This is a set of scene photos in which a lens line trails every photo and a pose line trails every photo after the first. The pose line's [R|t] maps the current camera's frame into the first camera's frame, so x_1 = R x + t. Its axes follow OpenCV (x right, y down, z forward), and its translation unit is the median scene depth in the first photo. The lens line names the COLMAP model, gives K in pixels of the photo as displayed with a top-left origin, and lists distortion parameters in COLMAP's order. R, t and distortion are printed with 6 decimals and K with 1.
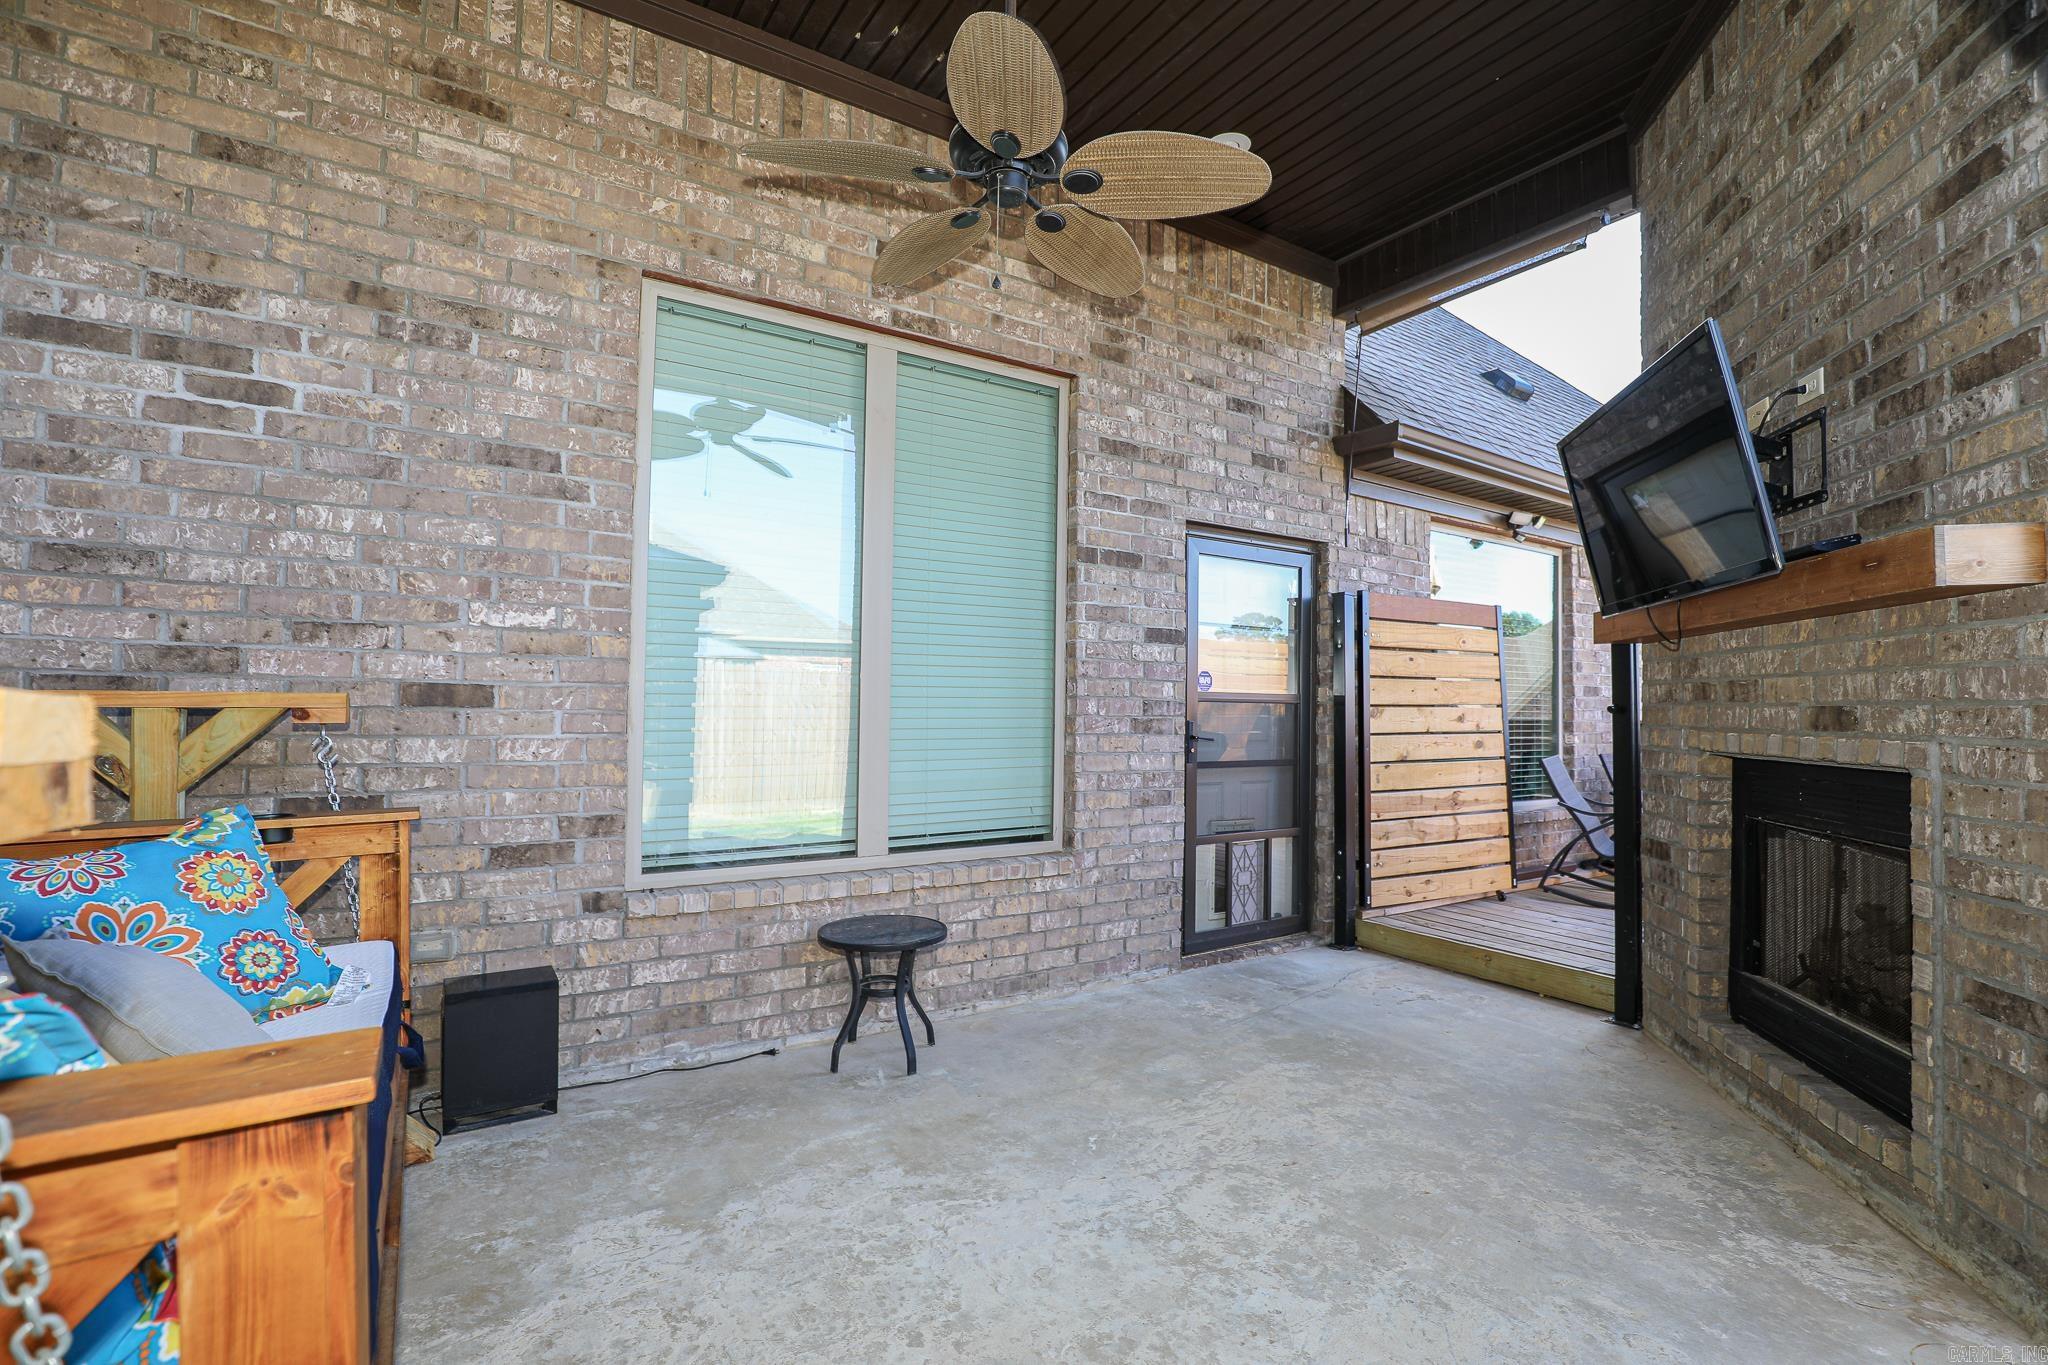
lens RADIAL K [[956.3, 0, 1035.0], [0, 956.3, 680.0], [0, 0, 1]] dist [-0.038852, 0.008367]
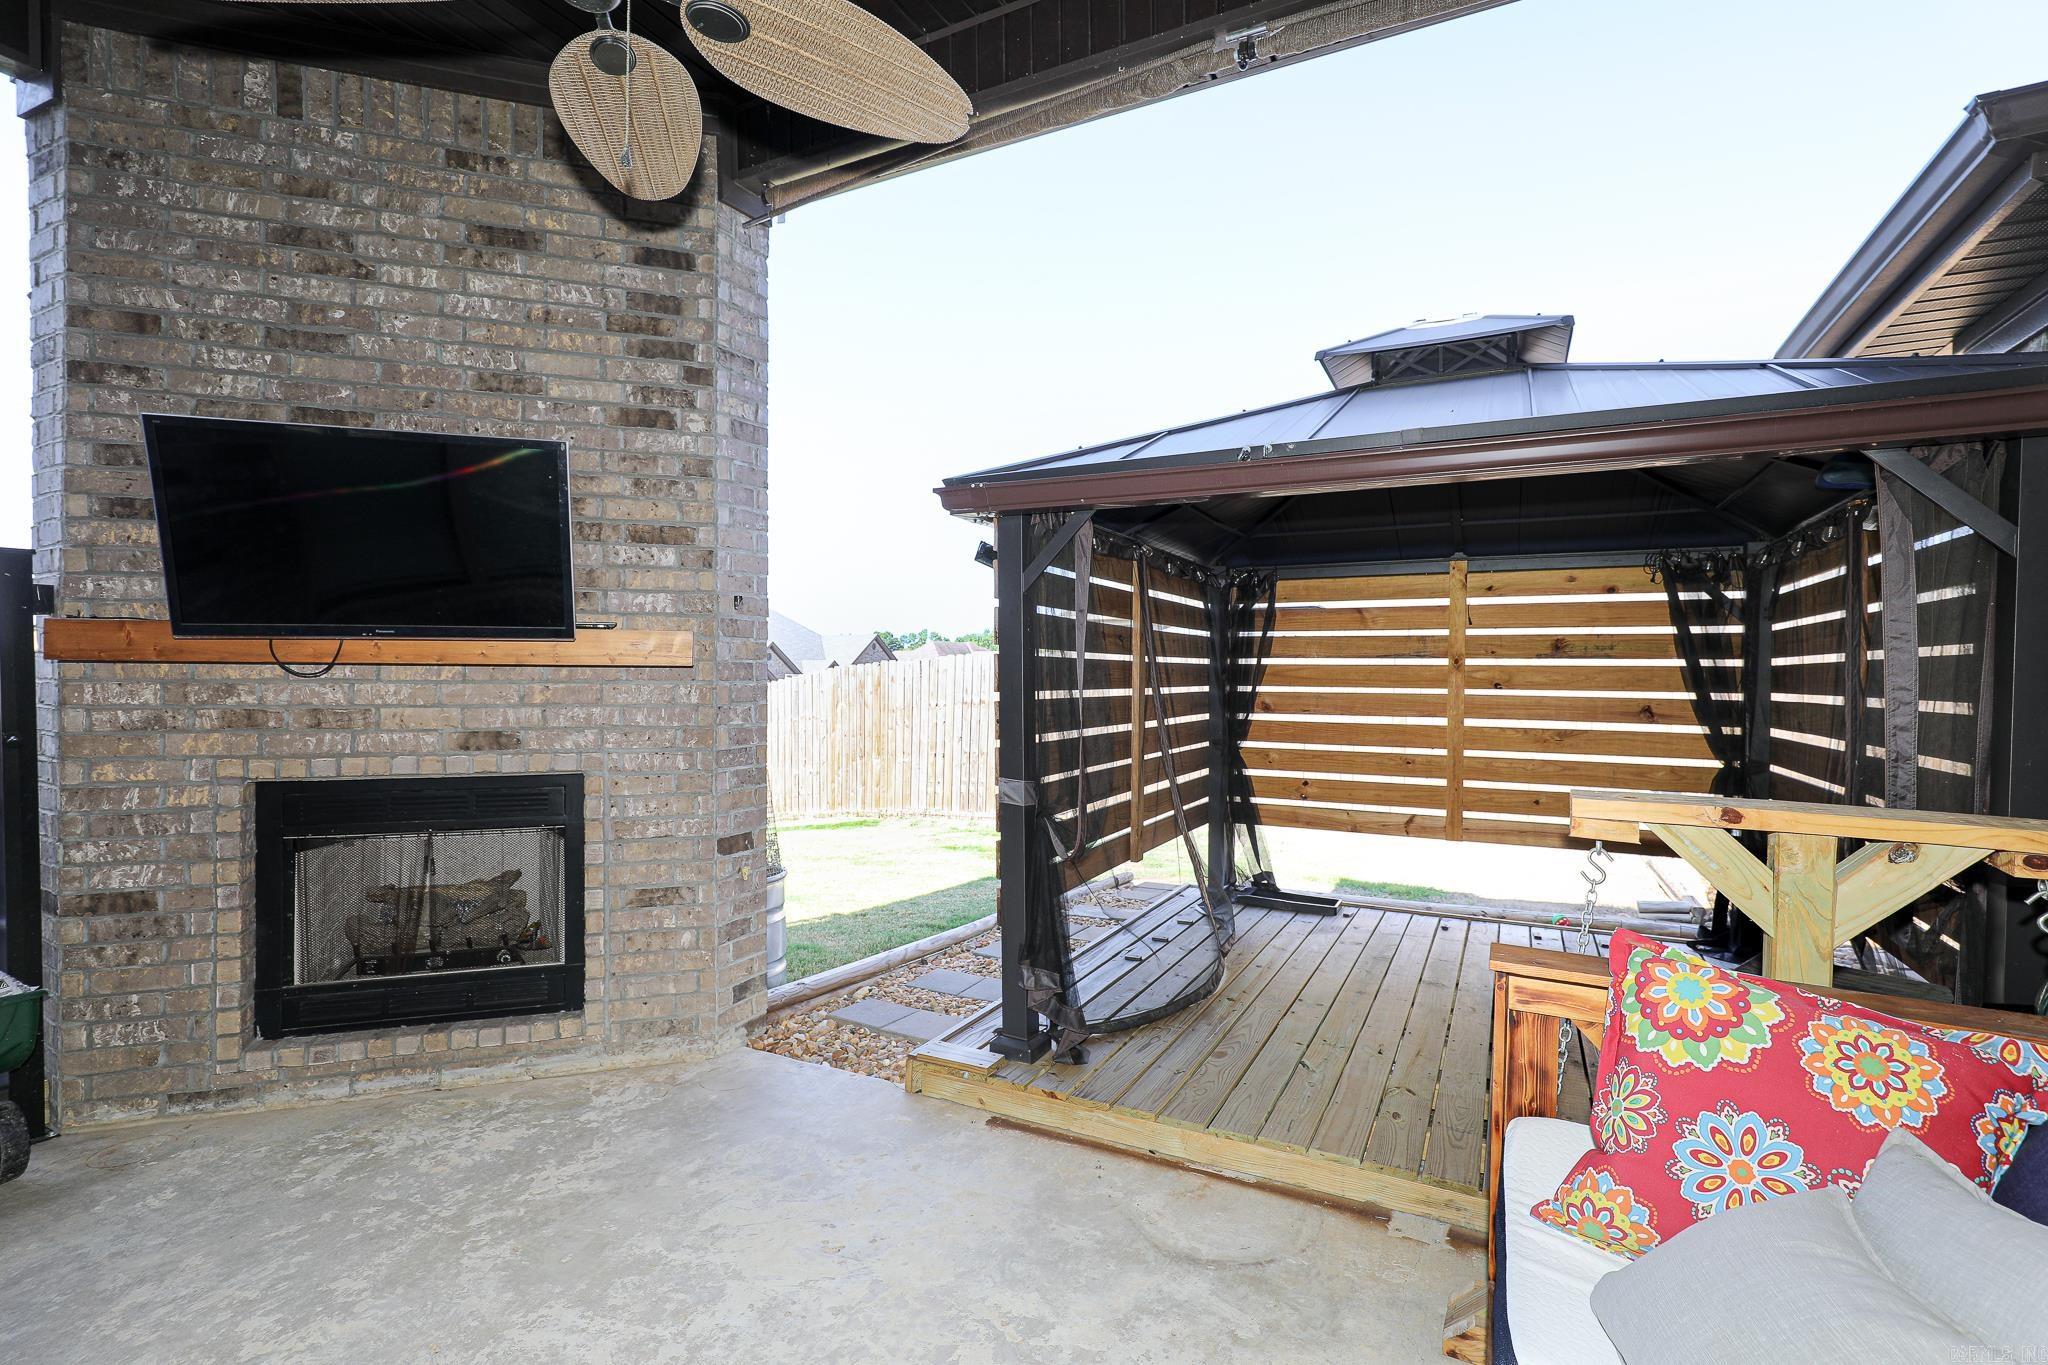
lens RADIAL K [[922.7, 0, 1024.0], [0, 922.7, 682.5], [0, 0, 1]] dist [0.003117, 0.000561]
pose [[-0.477891, -0.025908, 0.878037, -0.720793], [-0.034439, 0.999349, 0.010744, -0.089782], [-0.877744, -0.025104, -0.478472, 1.051457]]
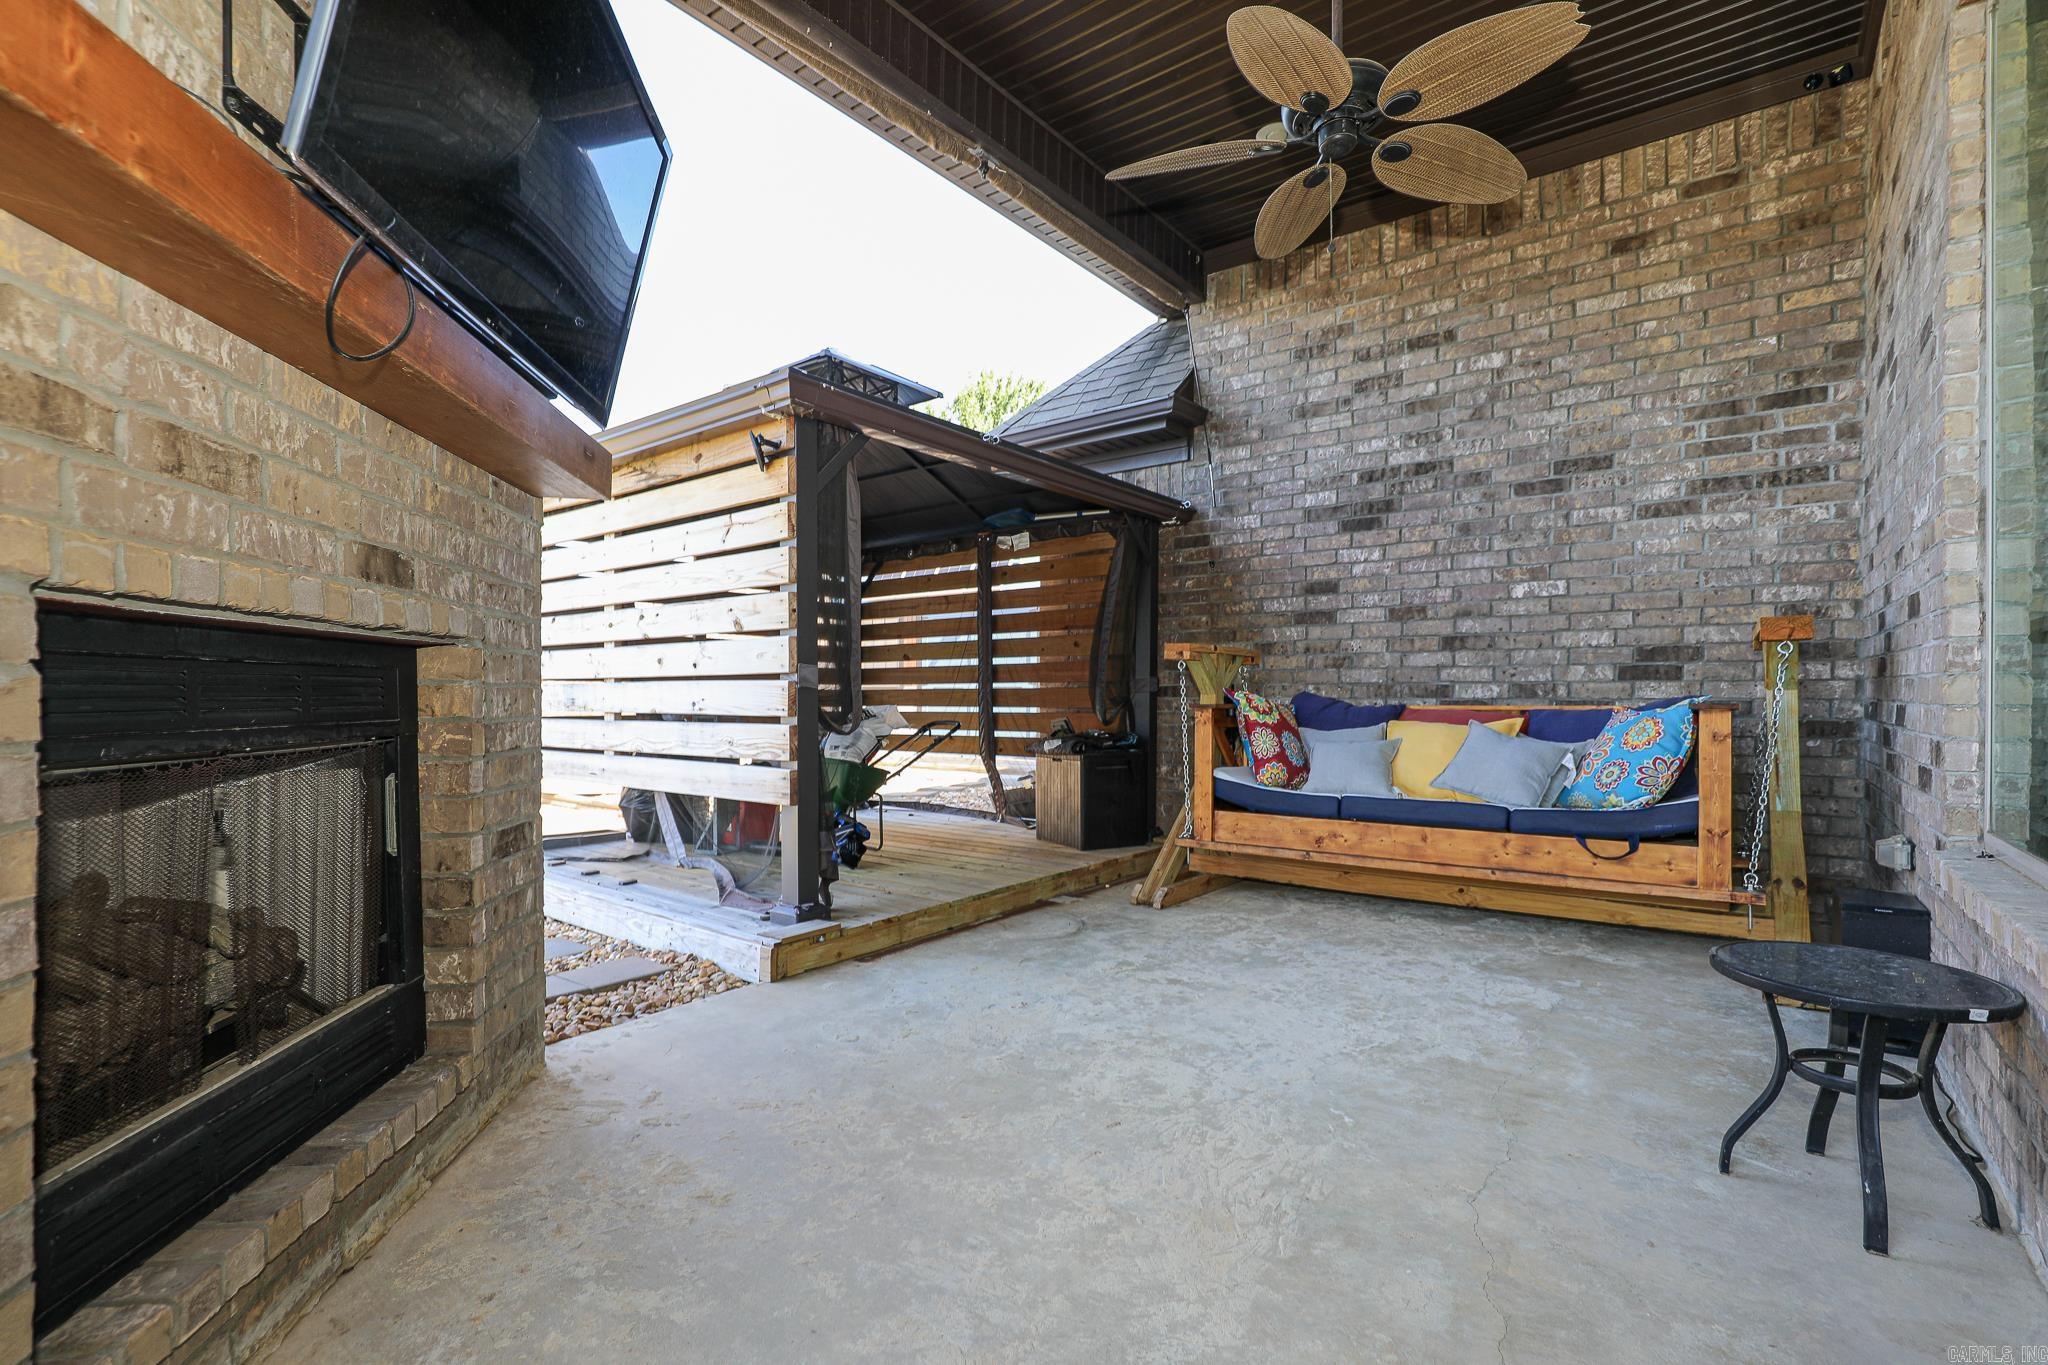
lens RADIAL K [[956.3, 0, 1035.0], [0, 956.3, 680.0], [0, 0, 1]] dist [-0.038852, 0.008367]
pose [[-0.944256, -0.016430, -0.328801, 0.687854], [-0.000977, 0.998889, -0.047108, 0.172775], [0.329210, -0.044161, -0.943224, 1.986273]]
